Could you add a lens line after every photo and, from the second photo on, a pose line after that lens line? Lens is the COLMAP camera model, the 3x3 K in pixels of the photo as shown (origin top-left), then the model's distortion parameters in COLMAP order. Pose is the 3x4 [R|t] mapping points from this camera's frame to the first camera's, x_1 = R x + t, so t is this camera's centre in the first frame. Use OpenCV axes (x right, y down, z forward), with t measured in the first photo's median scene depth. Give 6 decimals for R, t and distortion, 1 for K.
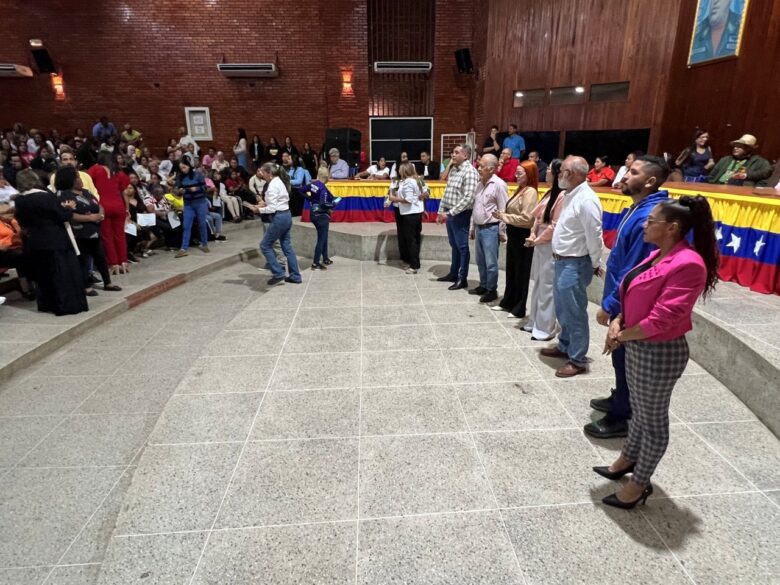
lens RADIAL K [[467.9, 0, 390.0], [0, 467.9, 292.5], [0, 0, 1]] dist [0.000210, -0.000929]
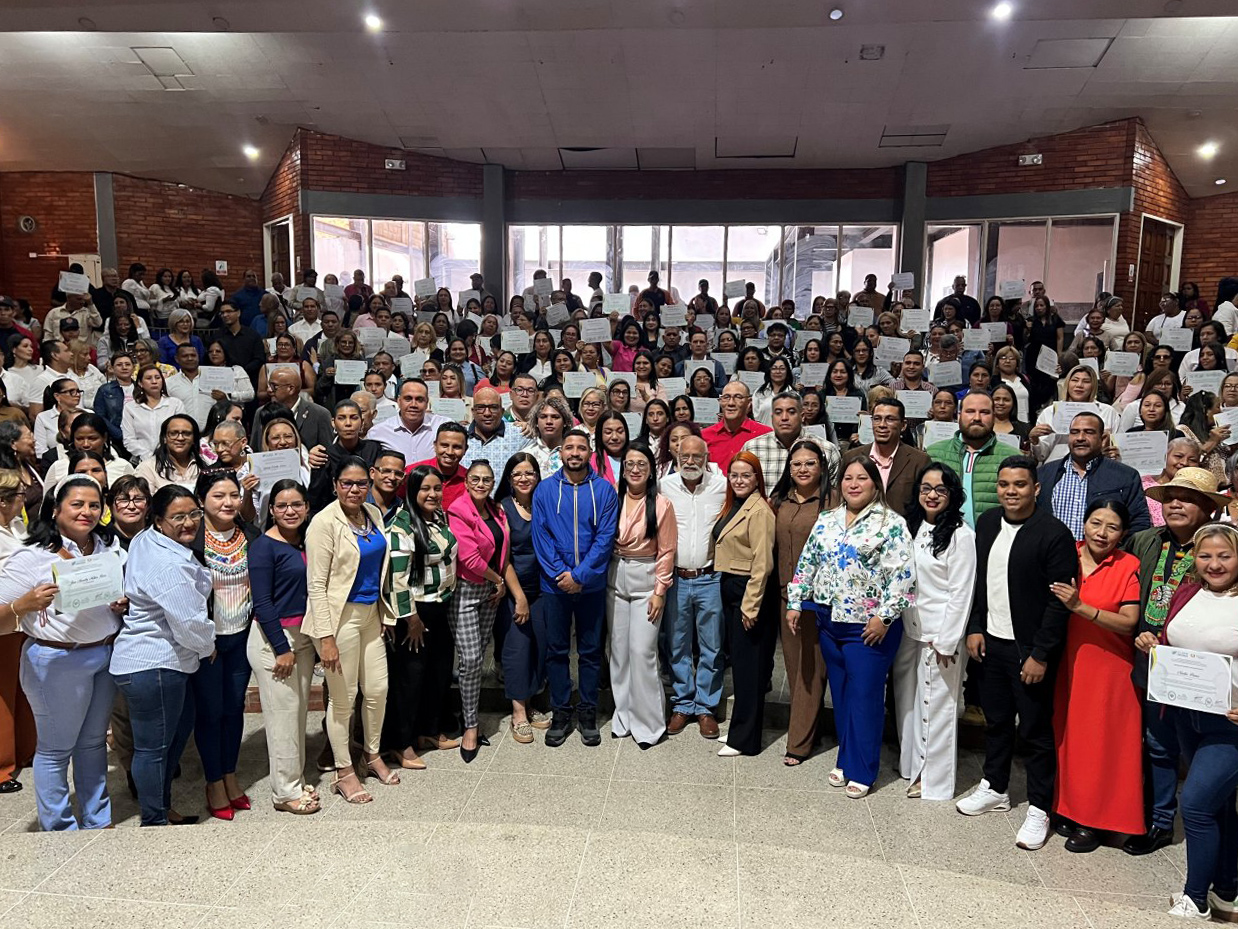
lens RADIAL K [[968.2, 0, 619.0], [0, 968.2, 464.5], [0, 0, 1]] dist [0.054124, -0.070560]
pose [[-0.163915, 0.131947, -0.977610, 0.156590], [-0.307756, 0.934713, 0.177759, -0.121885], [0.937239, 0.330003, -0.112606, 0.315739]]
